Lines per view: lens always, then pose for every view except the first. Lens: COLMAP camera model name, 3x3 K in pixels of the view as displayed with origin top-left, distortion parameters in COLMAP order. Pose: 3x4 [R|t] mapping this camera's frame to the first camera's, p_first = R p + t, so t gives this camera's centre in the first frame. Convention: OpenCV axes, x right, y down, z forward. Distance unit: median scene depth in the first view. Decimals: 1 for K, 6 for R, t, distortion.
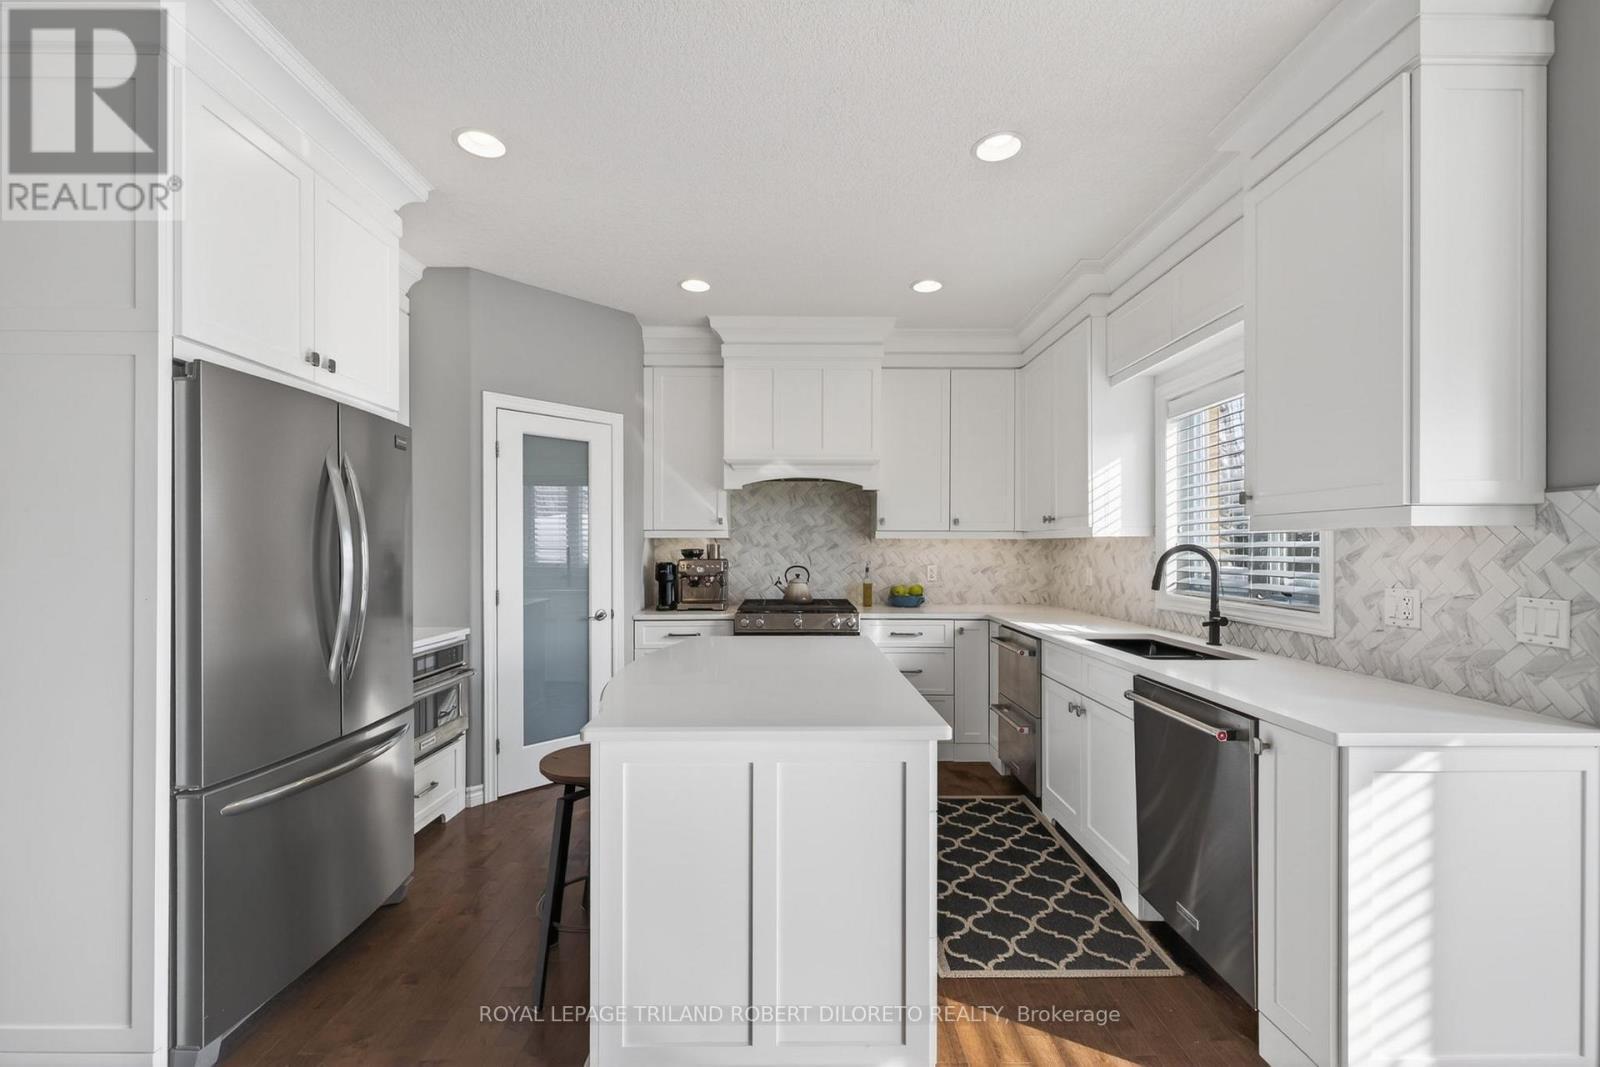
lens RADIAL K [[667.2, 0, 797.7], [0, 667.2, 542.8], [0, 0, 1]] dist [0.003972, -0.002016]
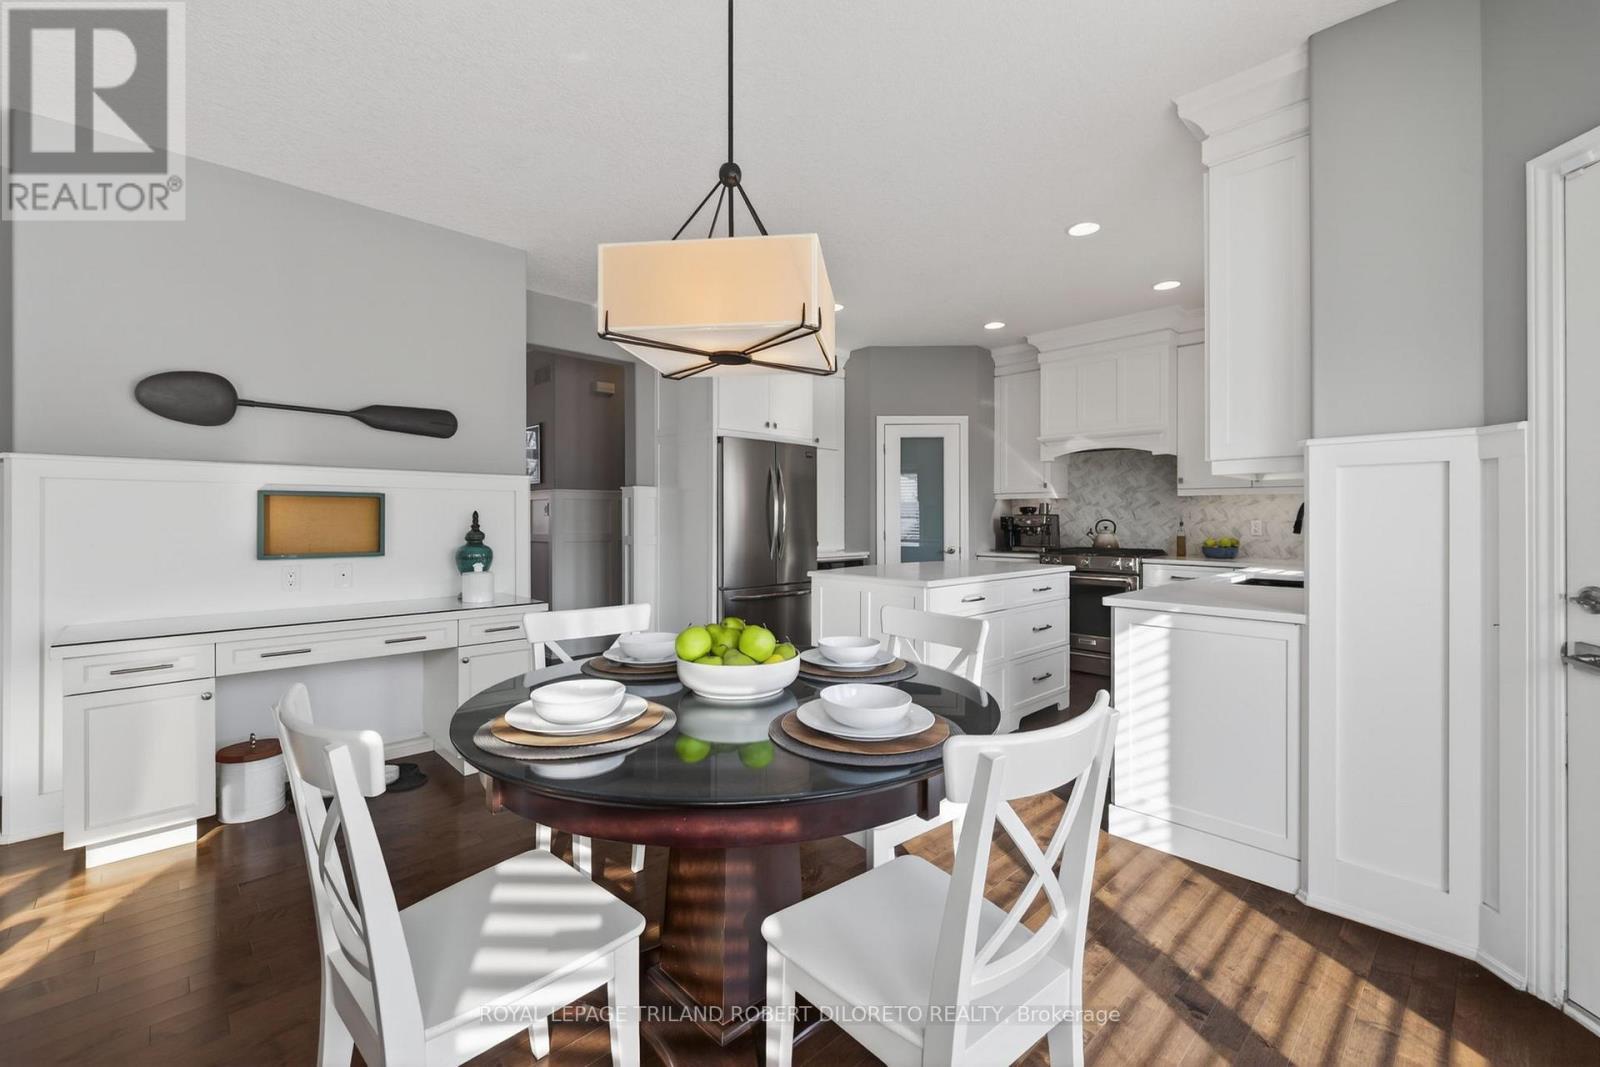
lens RADIAL K [[667.2, 0, 802.2], [0, 667.2, 518.1], [0, 0, 1]] dist [0.003972, -0.002016]
pose [[0.682300, -0.000121, -0.731072, 0.556382], [0.005892, 0.999968, 0.005334, 0.023486], [0.731049, -0.007947, 0.682279, -0.271791]]
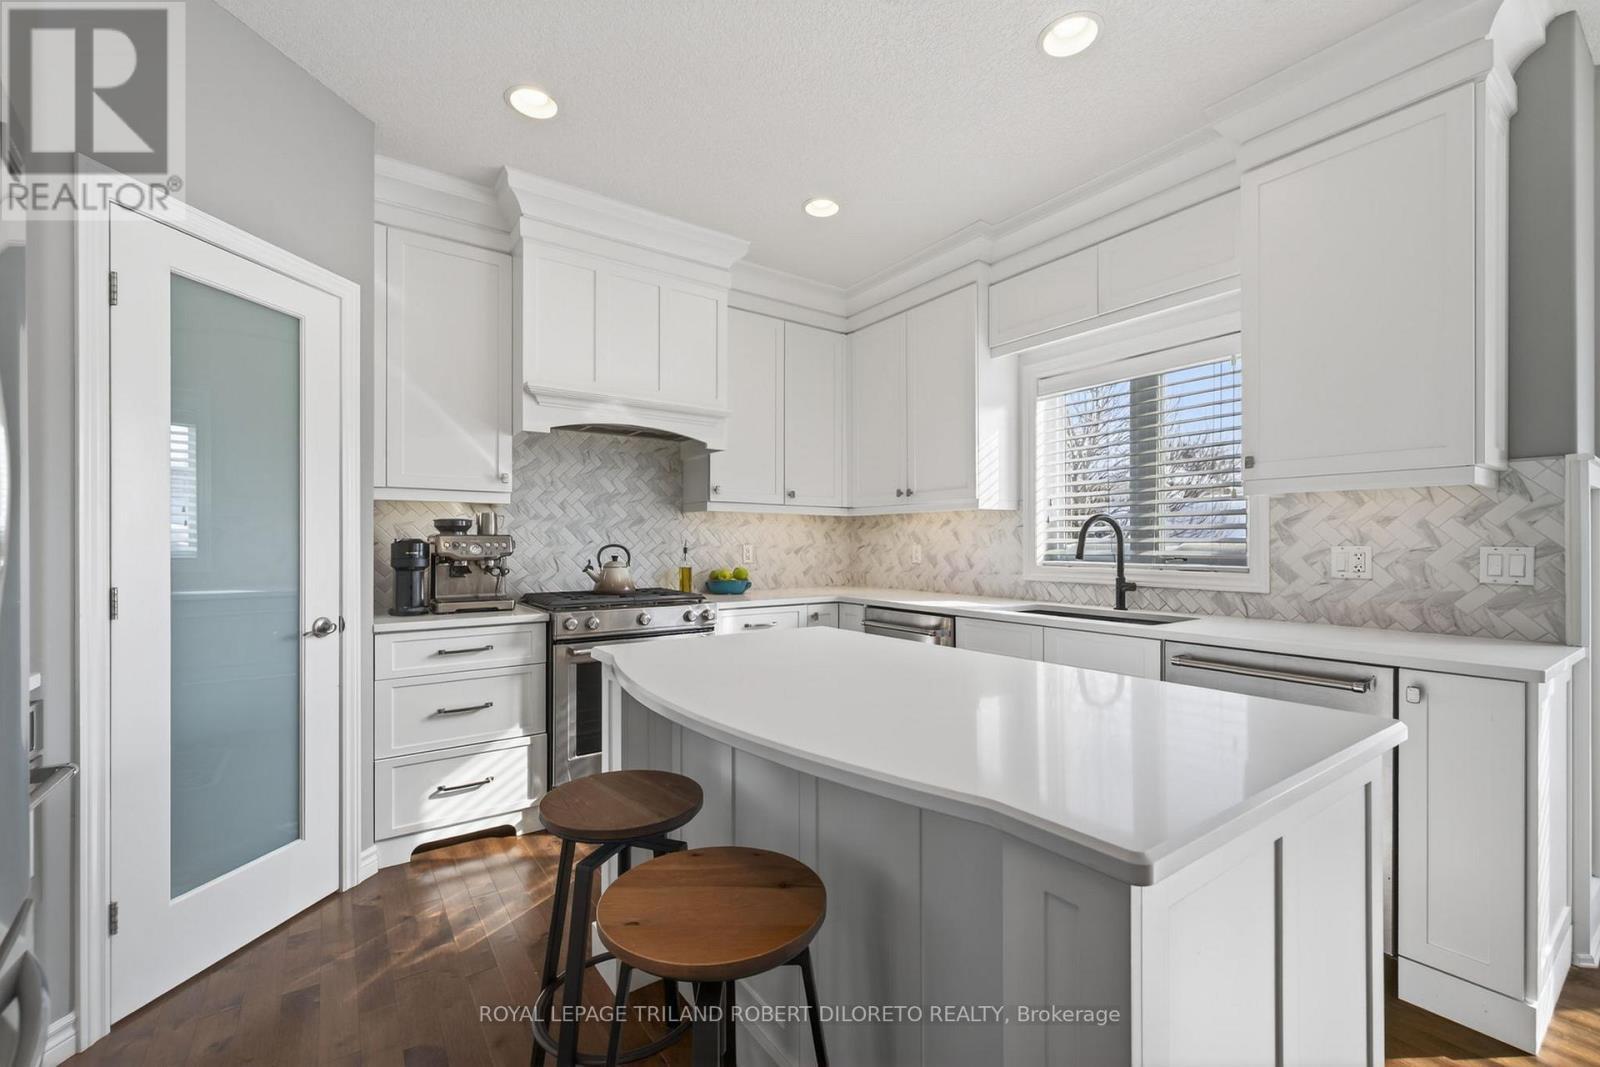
lens RADIAL K [[667.2, 0, 800.8], [0, 667.2, 538.8], [0, 0, 1]] dist [0.003972, -0.002016]
pose [[0.823900, 0.003820, 0.566723, -0.269061], [-0.004209, 0.999991, -0.000621, 0.029813], [-0.566720, -0.001874, 0.823908, 0.285634]]
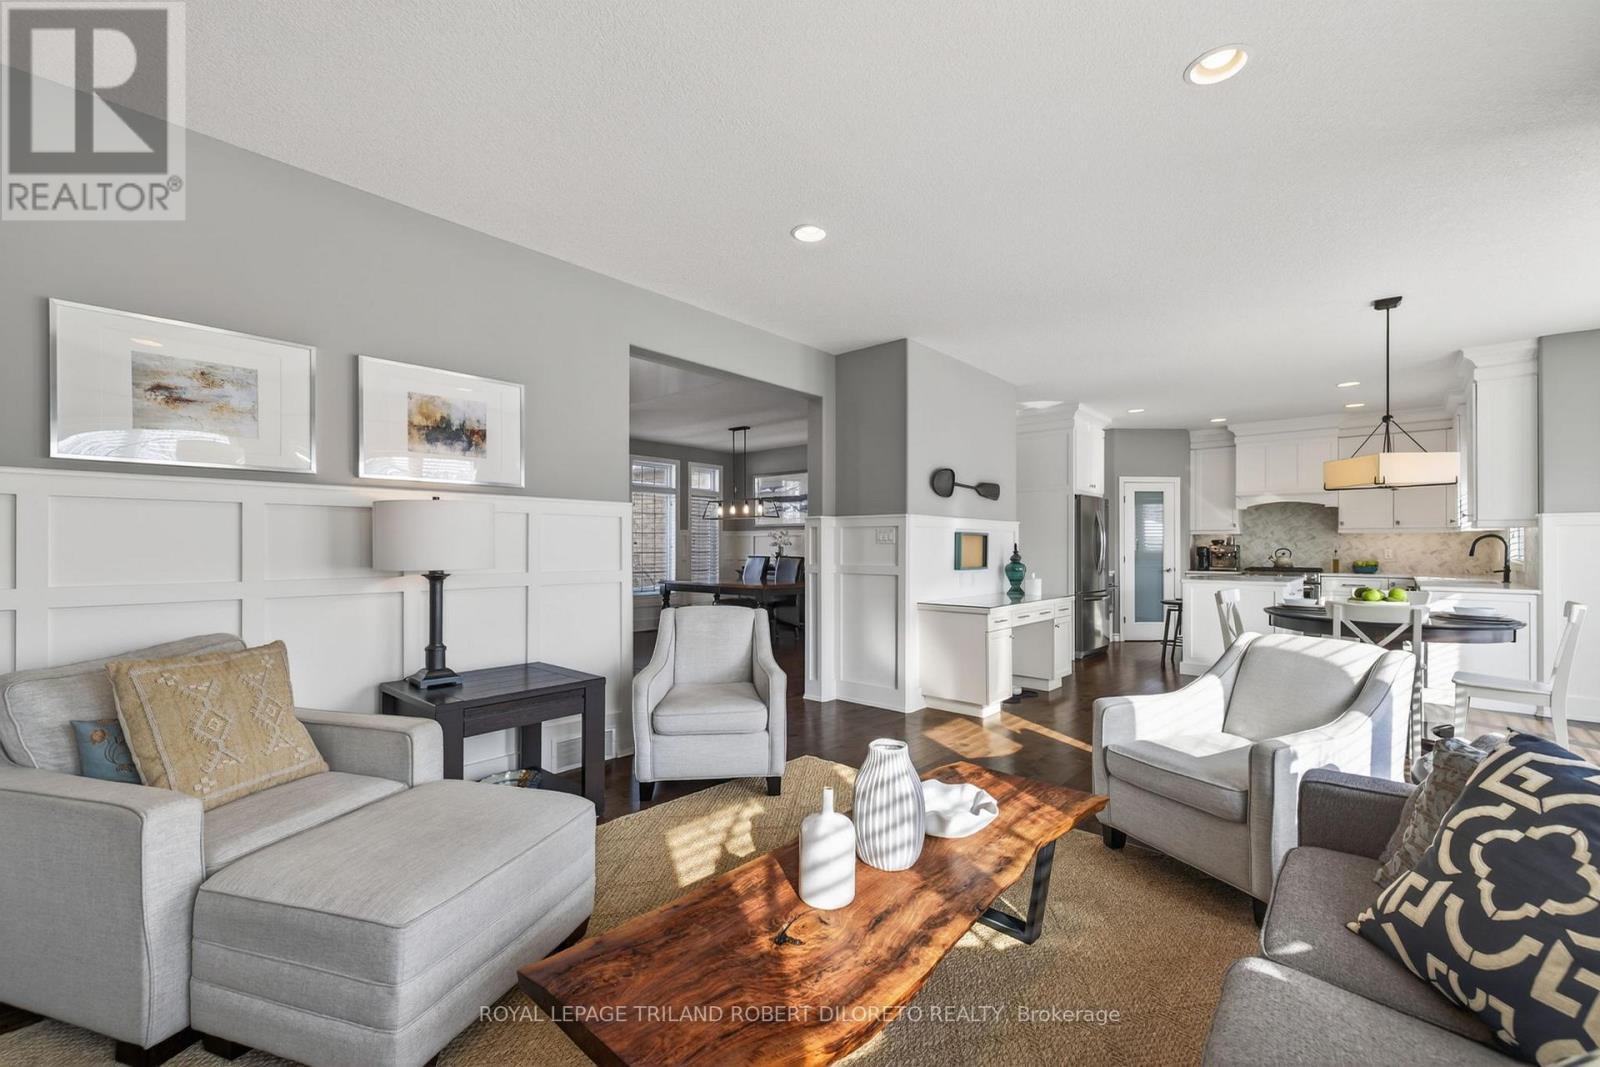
lens RADIAL K [[667.2, 0, 809.8], [0, 667.2, 552.4], [0, 0, 1]] dist [0.003972, -0.002016]
pose [[0.734258, 0.004629, -0.678855, 0.315176], [0.005136, 0.999910, 0.012373, 0.016320], [0.678851, -0.012571, 0.734168, -1.348161]]
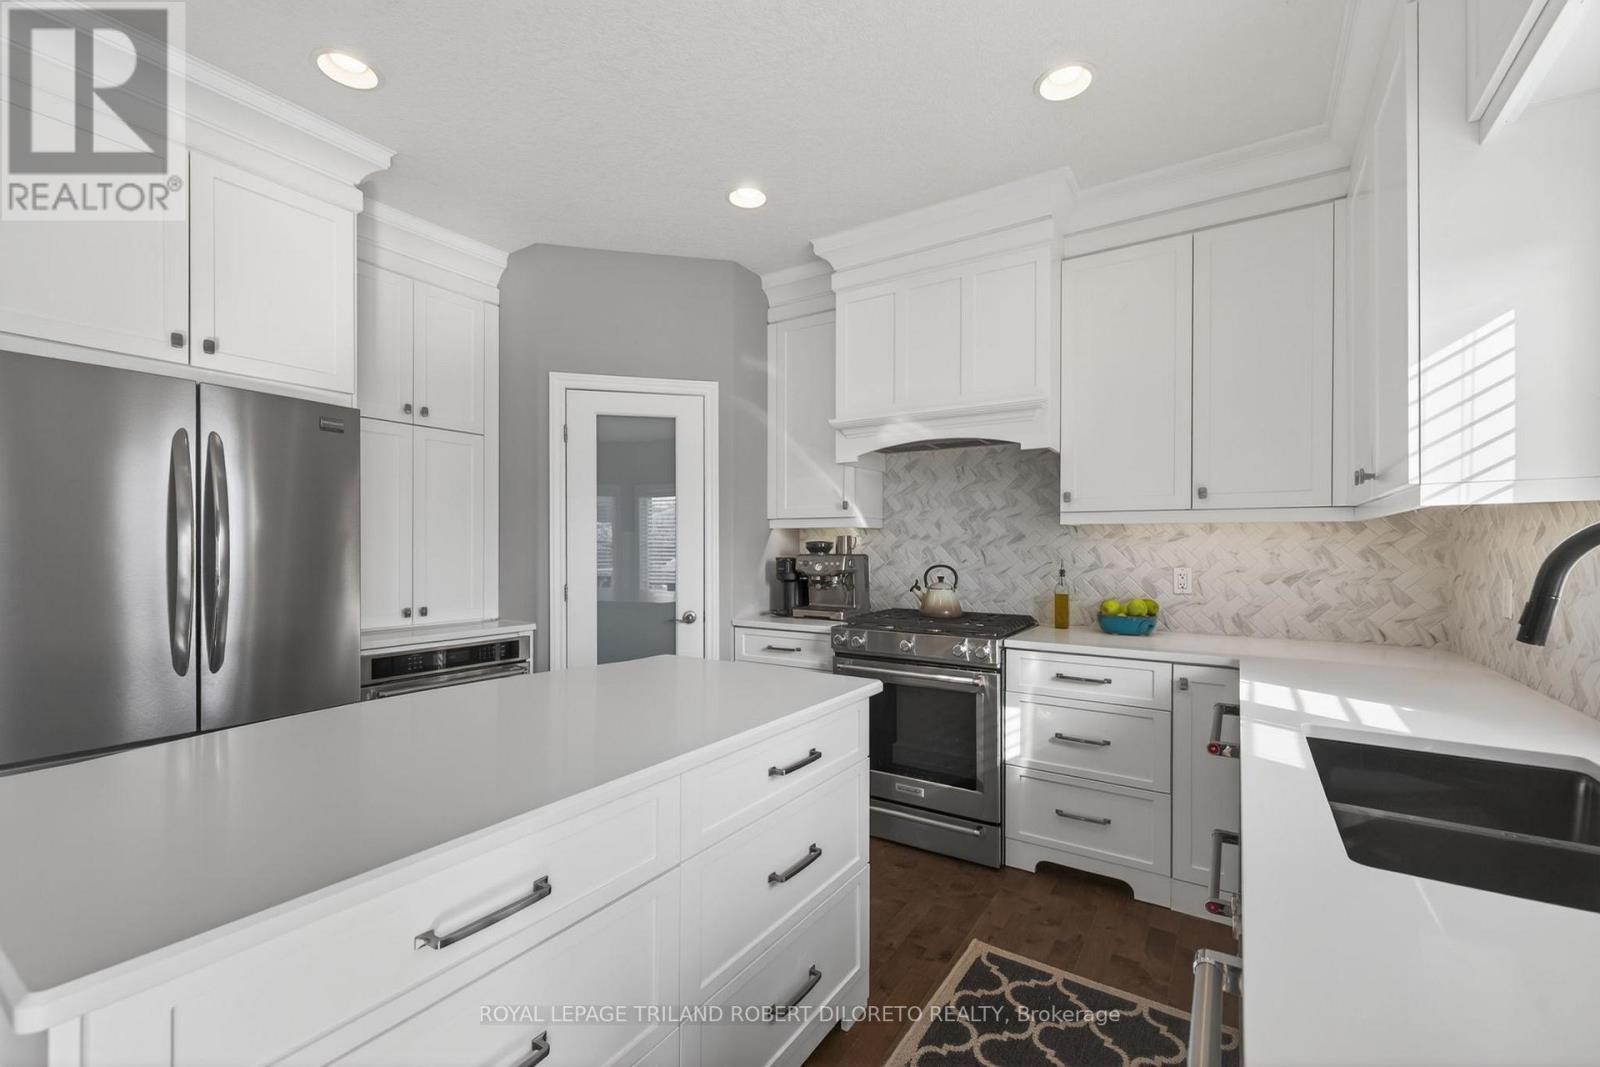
lens RADIAL K [[667.2, 0, 798.8], [0, 667.2, 546.4], [0, 0, 1]] dist [0.003972, -0.002016]
pose [[0.831380, 0.000661, -0.555704, 0.287645], [0.002520, 0.999985, 0.004959, 0.011731], [0.555699, -0.005523, 0.831365, 0.346256]]
